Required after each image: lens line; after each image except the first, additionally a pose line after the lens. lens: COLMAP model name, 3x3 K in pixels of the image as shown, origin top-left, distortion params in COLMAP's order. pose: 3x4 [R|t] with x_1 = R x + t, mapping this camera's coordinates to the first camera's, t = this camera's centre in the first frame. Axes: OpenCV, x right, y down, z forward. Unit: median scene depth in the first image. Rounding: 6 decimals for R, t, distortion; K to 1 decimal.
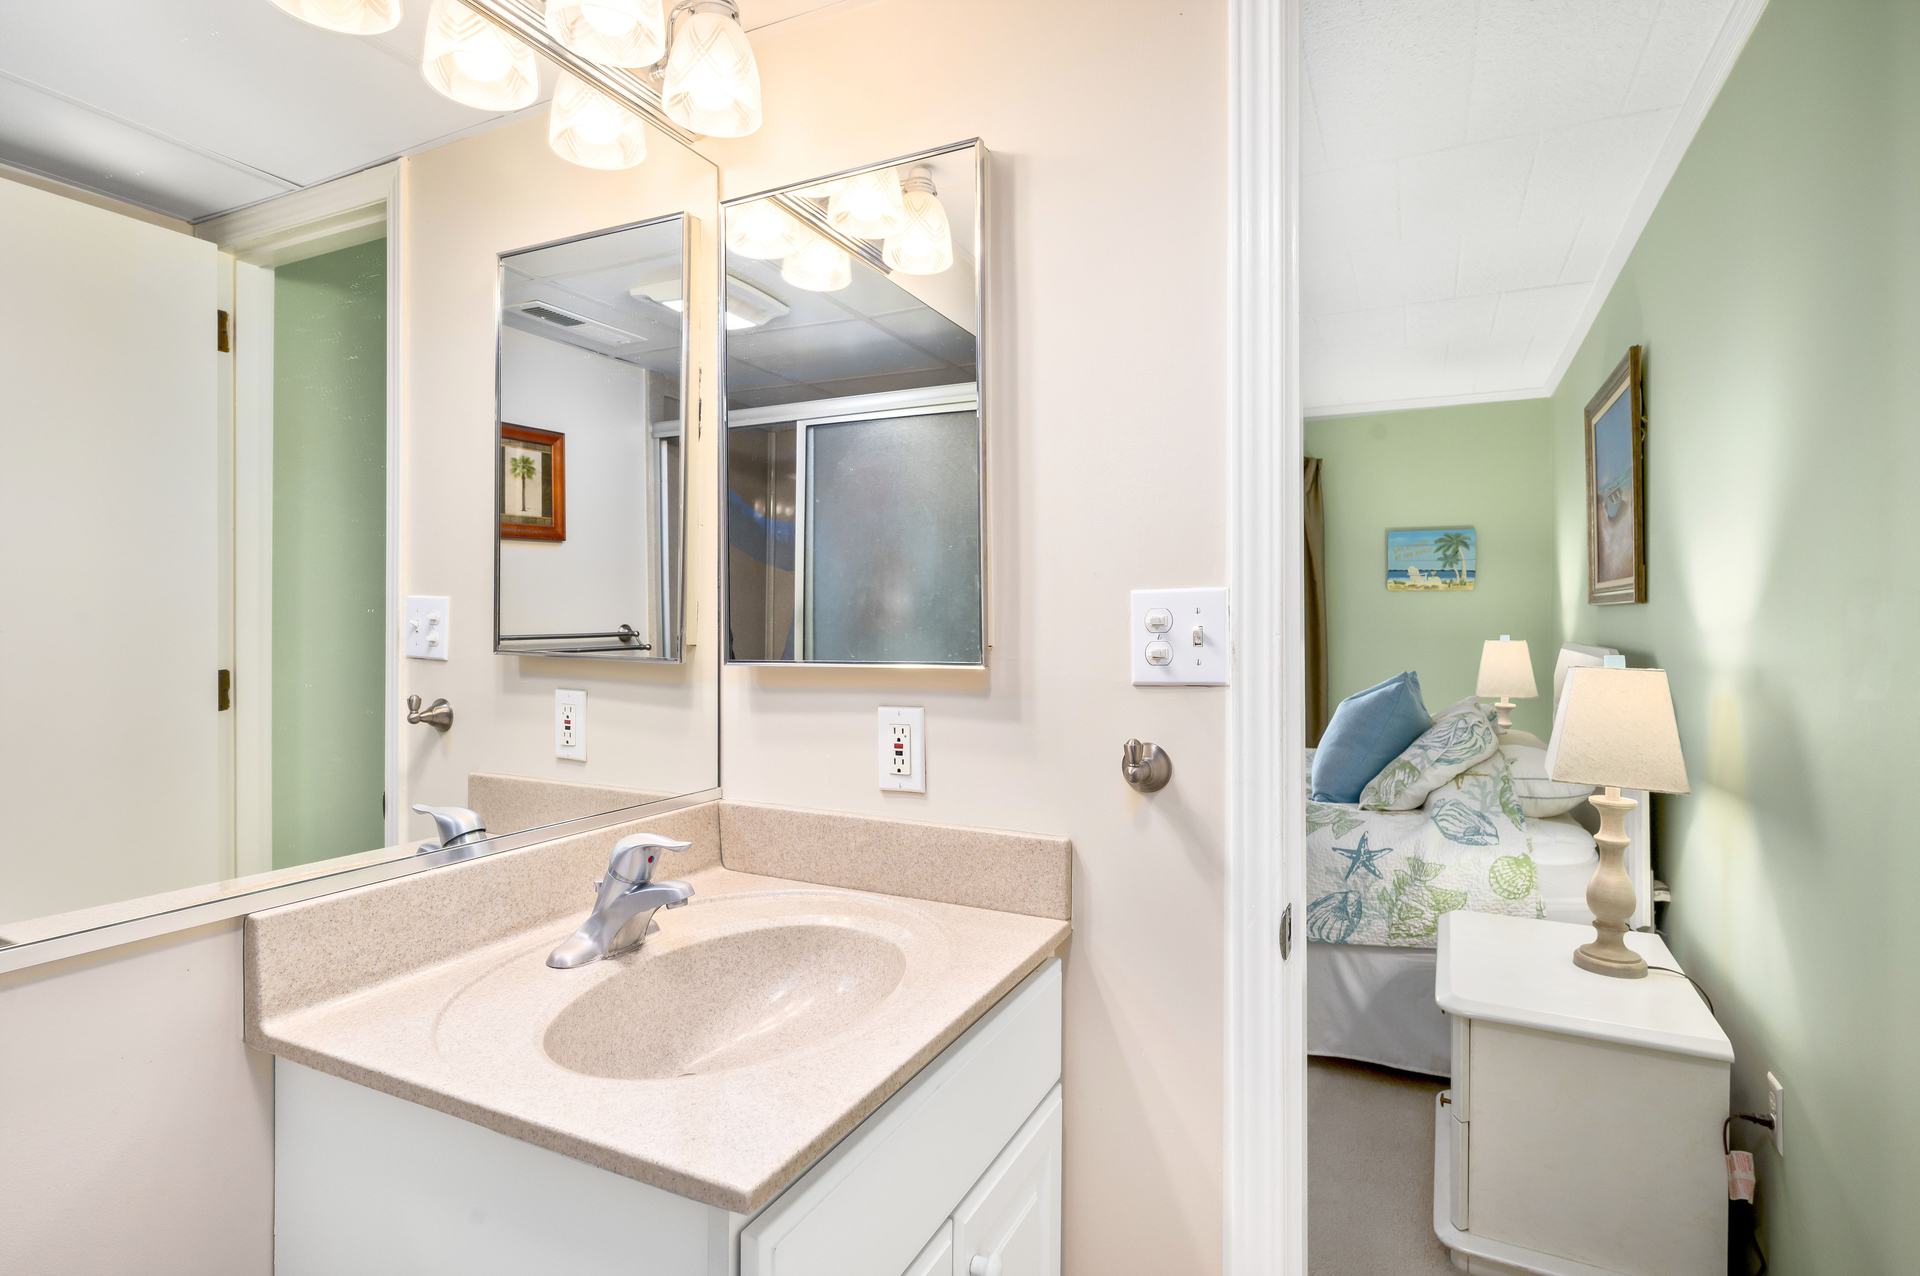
lens RADIAL K [[955.9, 0, 958.8], [0, 955.9, 629.2], [0, 0, 1]] dist [-0.003658, -0.000828]
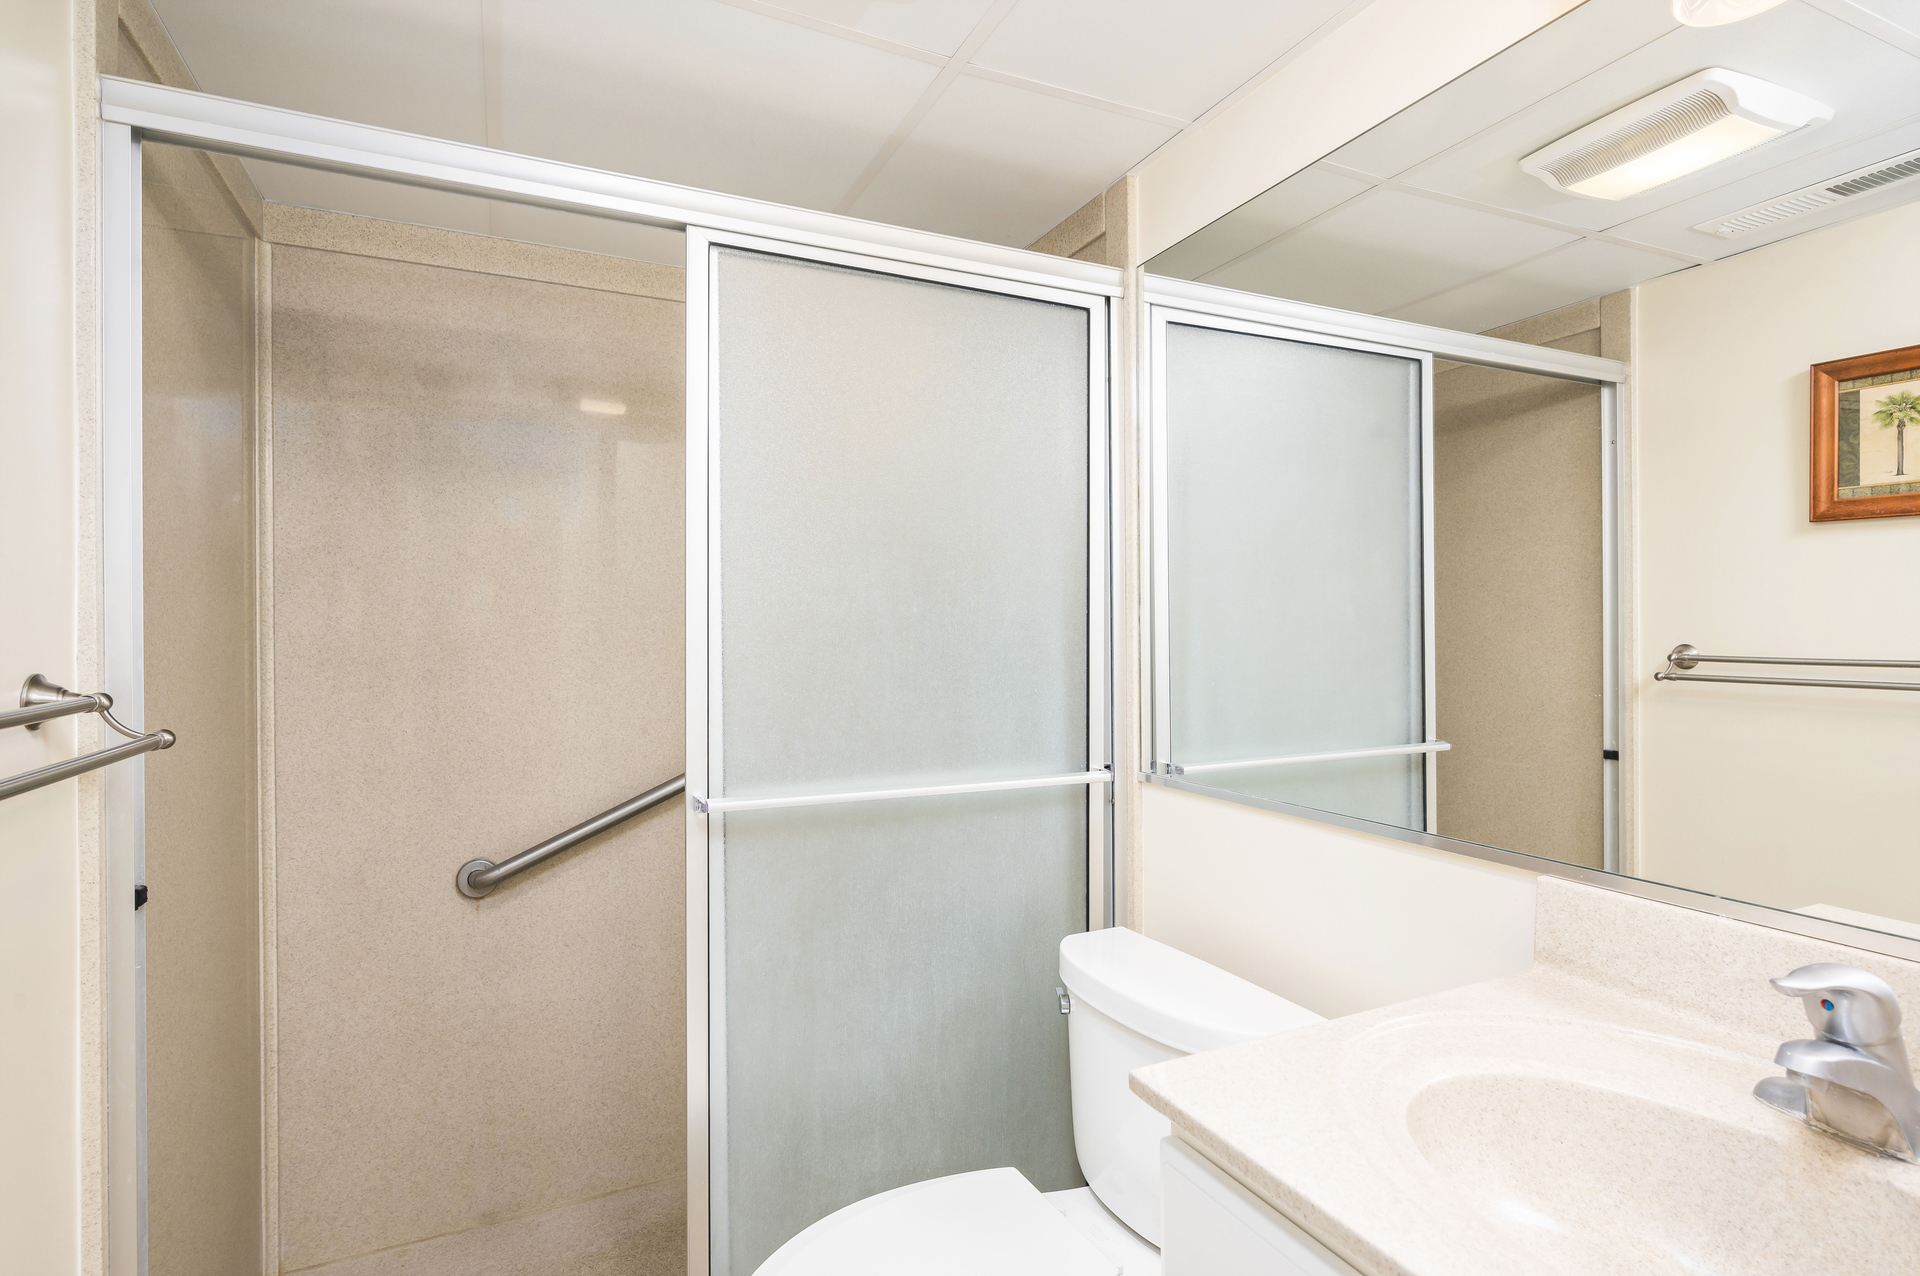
lens RADIAL K [[955.9, 0, 959.0], [0, 955.9, 635.4], [0, 0, 1]] dist [-0.003658, -0.000828]
pose [[-0.623775, -0.006400, -0.781578, 0.561946], [-0.009574, 0.999954, -0.000547, 0.001676], [0.781545, 0.007142, -0.623808, 0.979646]]
